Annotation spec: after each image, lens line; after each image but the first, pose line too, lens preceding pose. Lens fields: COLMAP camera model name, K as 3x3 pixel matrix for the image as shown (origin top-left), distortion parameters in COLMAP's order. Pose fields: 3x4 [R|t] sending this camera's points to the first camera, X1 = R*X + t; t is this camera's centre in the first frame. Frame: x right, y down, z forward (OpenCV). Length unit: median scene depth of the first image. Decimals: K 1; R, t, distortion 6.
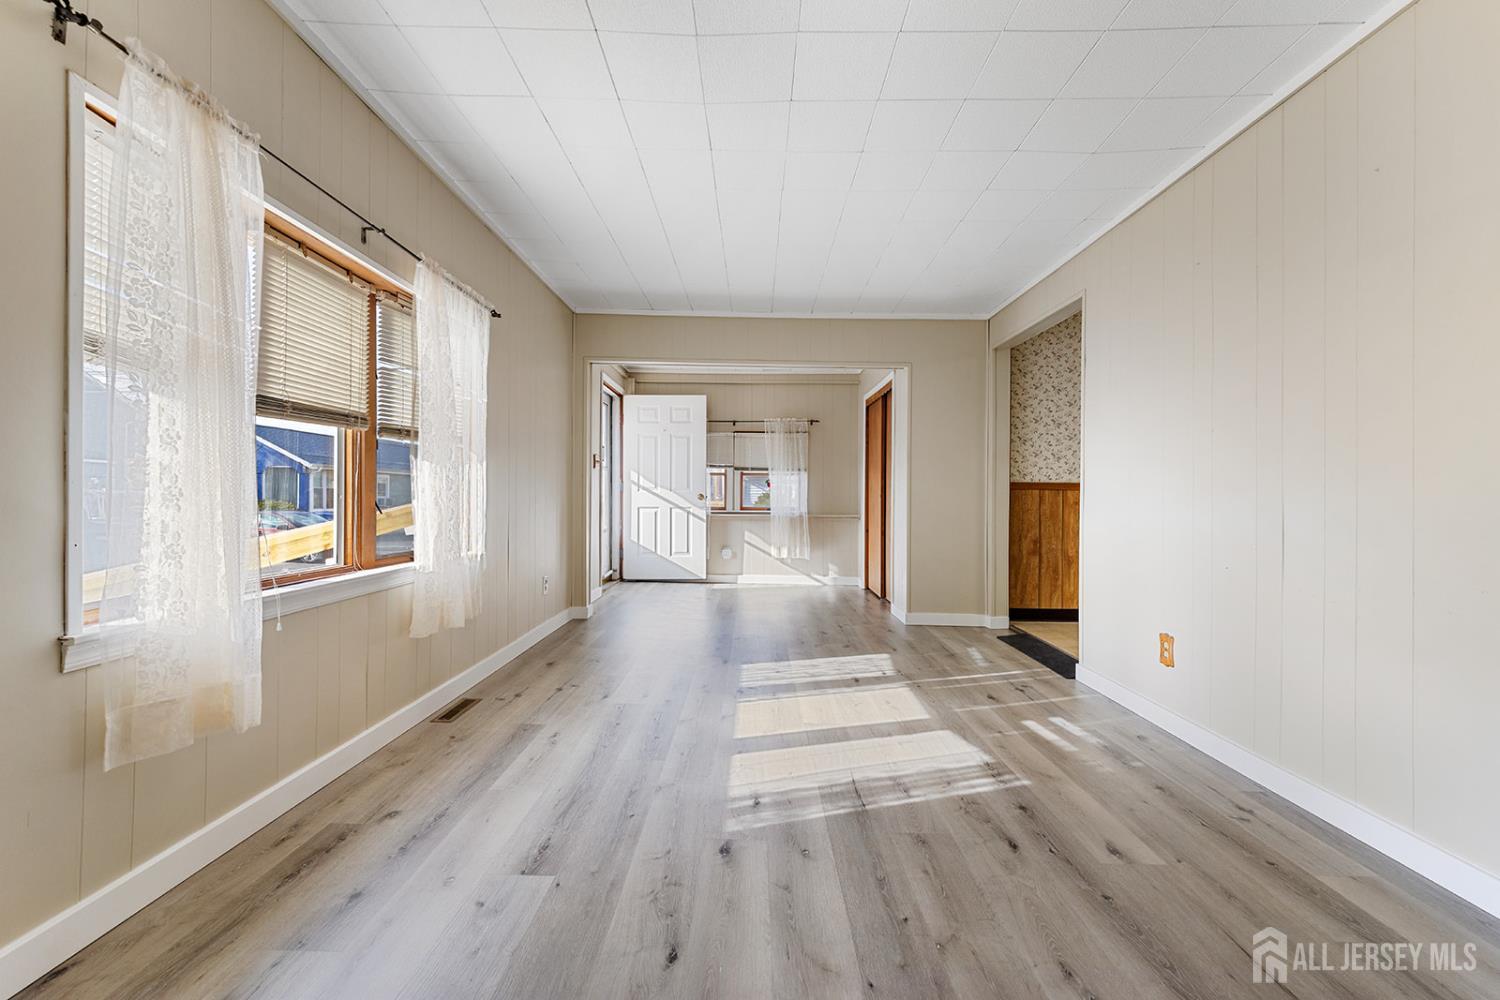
lens RADIAL K [[592.1, 0, 763.4], [0, 592.1, 496.2], [0, 0, 1]] dist [0.028752, -0.004378]
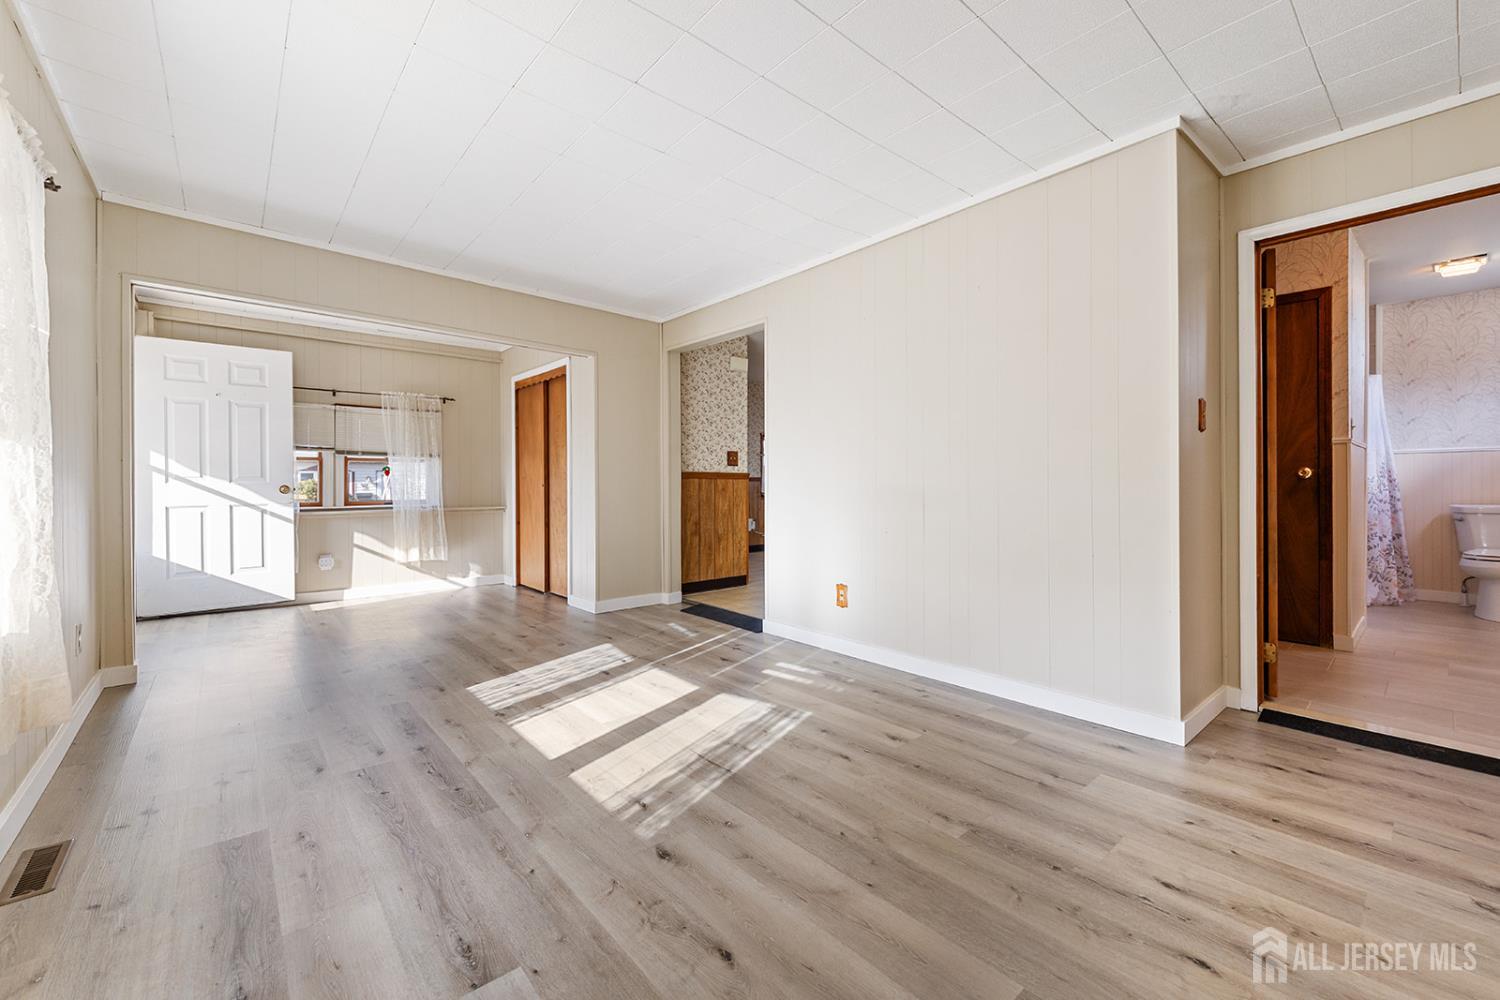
lens RADIAL K [[592.1, 0, 766.0], [0, 592.1, 483.2], [0, 0, 1]] dist [0.028752, -0.004378]
pose [[0.750994, -0.010401, 0.660227, -0.277113], [0.010298, 0.999939, 0.004039, -0.006557], [-0.660229, 0.003766, 0.751055, 0.076079]]
